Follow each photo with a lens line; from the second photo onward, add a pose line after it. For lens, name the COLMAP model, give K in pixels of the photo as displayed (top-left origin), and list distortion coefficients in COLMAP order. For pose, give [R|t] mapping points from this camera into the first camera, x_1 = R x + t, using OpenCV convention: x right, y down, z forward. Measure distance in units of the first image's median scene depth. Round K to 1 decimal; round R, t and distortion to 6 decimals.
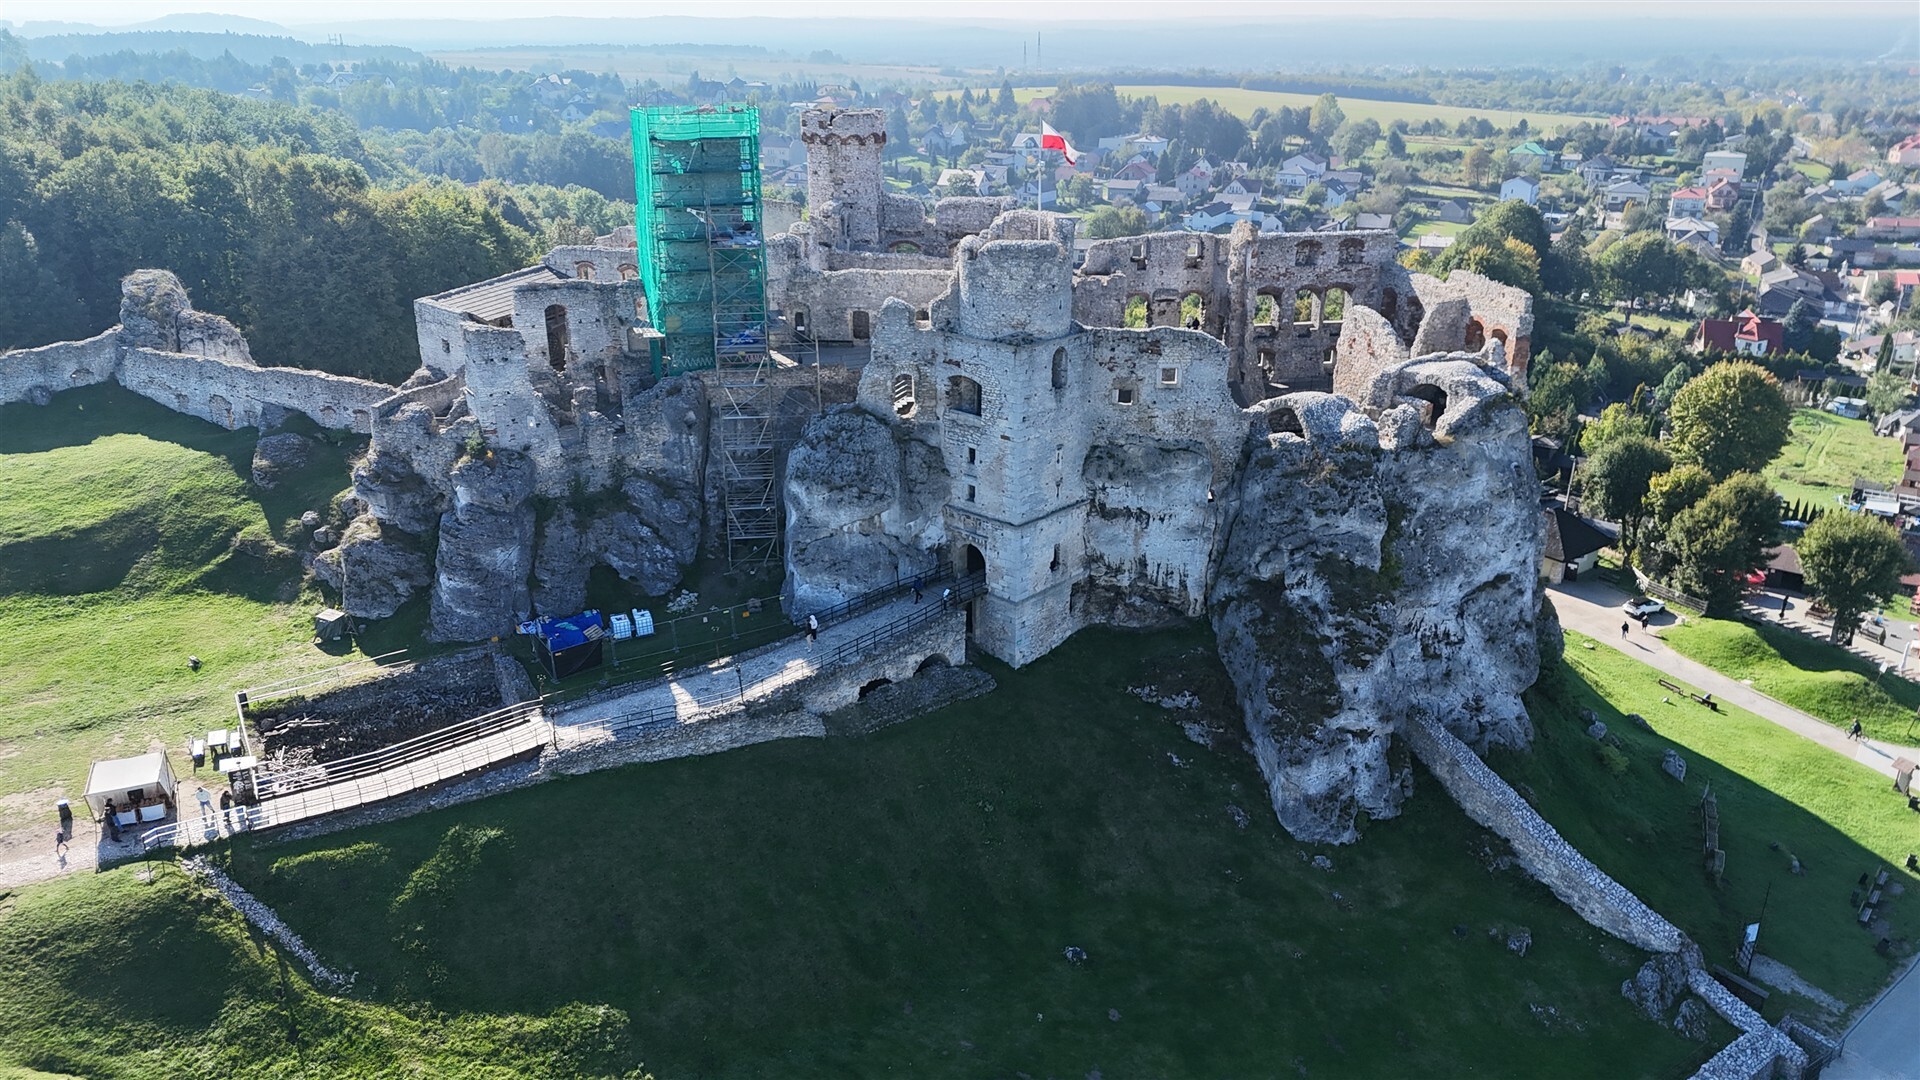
lens RADIAL K [[1409.5, 0, 955.4], [0, 1409.5, 545.2], [0, 0, 1]] dist [0.053850, -0.030857]
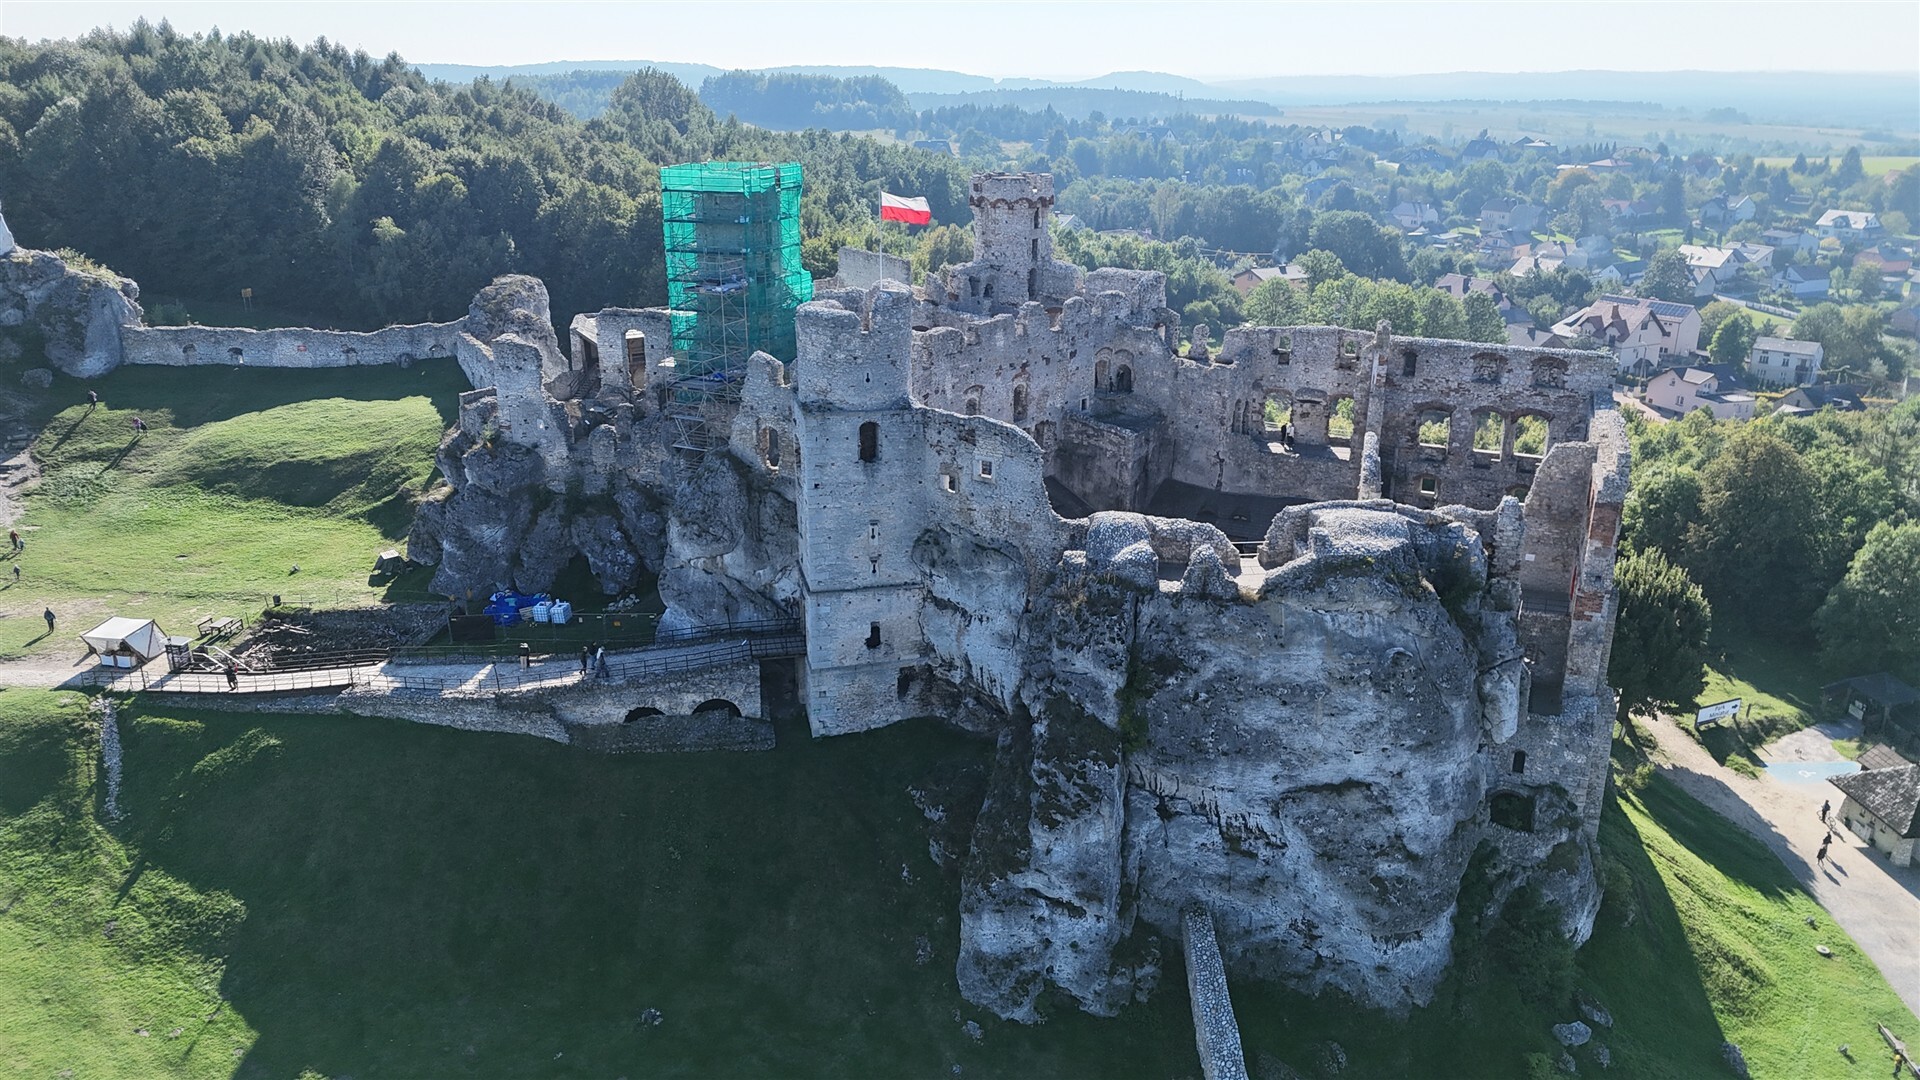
lens RADIAL K [[1409.5, 0, 956.6], [0, 1409.5, 538.8], [0, 0, 1]] dist [0.053850, -0.030857]
pose [[0.833173, 0.180487, -0.522731, 0.617245], [-0.200508, 0.979515, 0.018617, -0.086255], [0.515383, 0.089301, 0.852294, 0.197293]]
